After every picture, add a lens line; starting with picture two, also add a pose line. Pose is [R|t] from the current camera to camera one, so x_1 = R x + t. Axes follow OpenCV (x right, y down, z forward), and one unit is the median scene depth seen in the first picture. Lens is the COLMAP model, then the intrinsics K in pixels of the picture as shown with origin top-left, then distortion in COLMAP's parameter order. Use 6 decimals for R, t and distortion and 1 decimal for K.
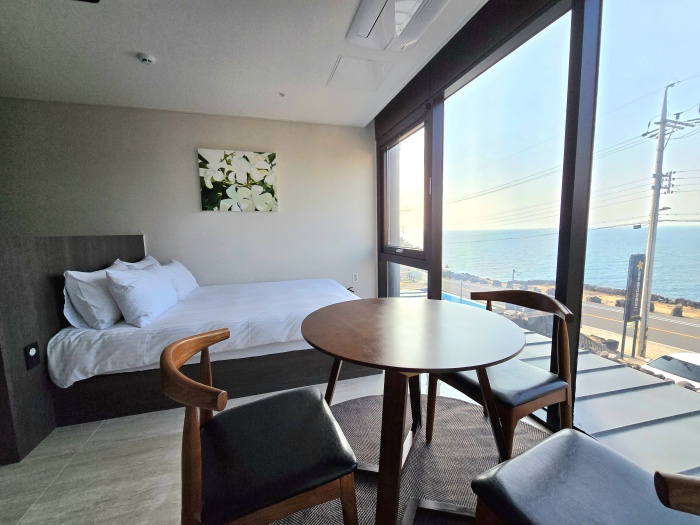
lens RADIAL K [[292.4, 0, 346.3], [0, 292.4, 266.6], [0, 0, 1]] dist [0.000704, 0.000021]
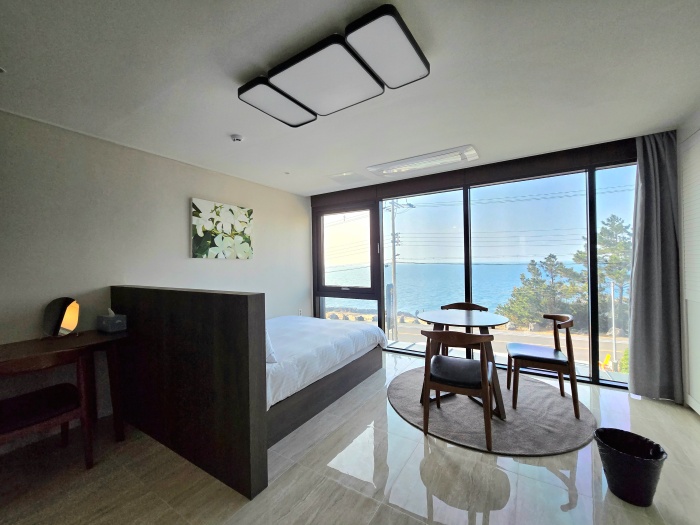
lens RADIAL K [[290.9, 0, 353.6], [0, 290.9, 261.0], [0, 0, 1]] dist [-0.000078, -0.000148]
pose [[0.749778, 0.016538, 0.661482, -0.723078], [0.076552, 0.990807, -0.111542, -0.028625], [-0.657246, 0.134270, 0.741620, -0.087790]]
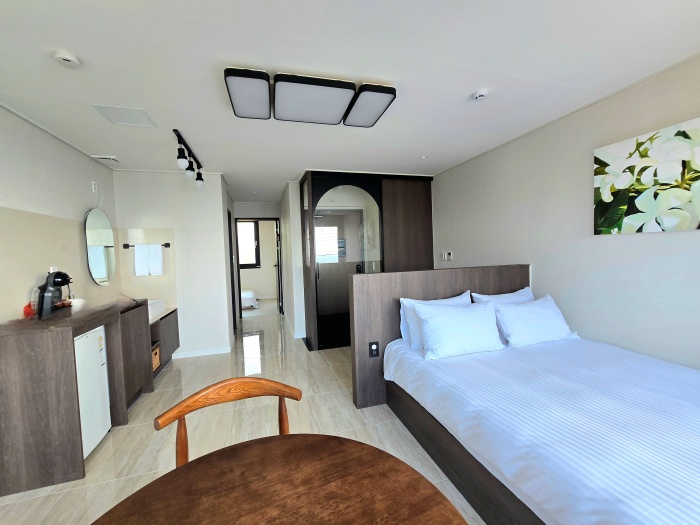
lens RADIAL K [[292.1, 0, 350.0], [0, 292.1, 262.5], [0, 0, 1]] dist [0.001151, 0.000359]
pose [[-0.003422, 0.059114, -0.998245, 0.219591], [-0.082705, 0.994815, 0.059194, -0.115818], [0.996568, 0.082762, 0.001485, 0.404836]]
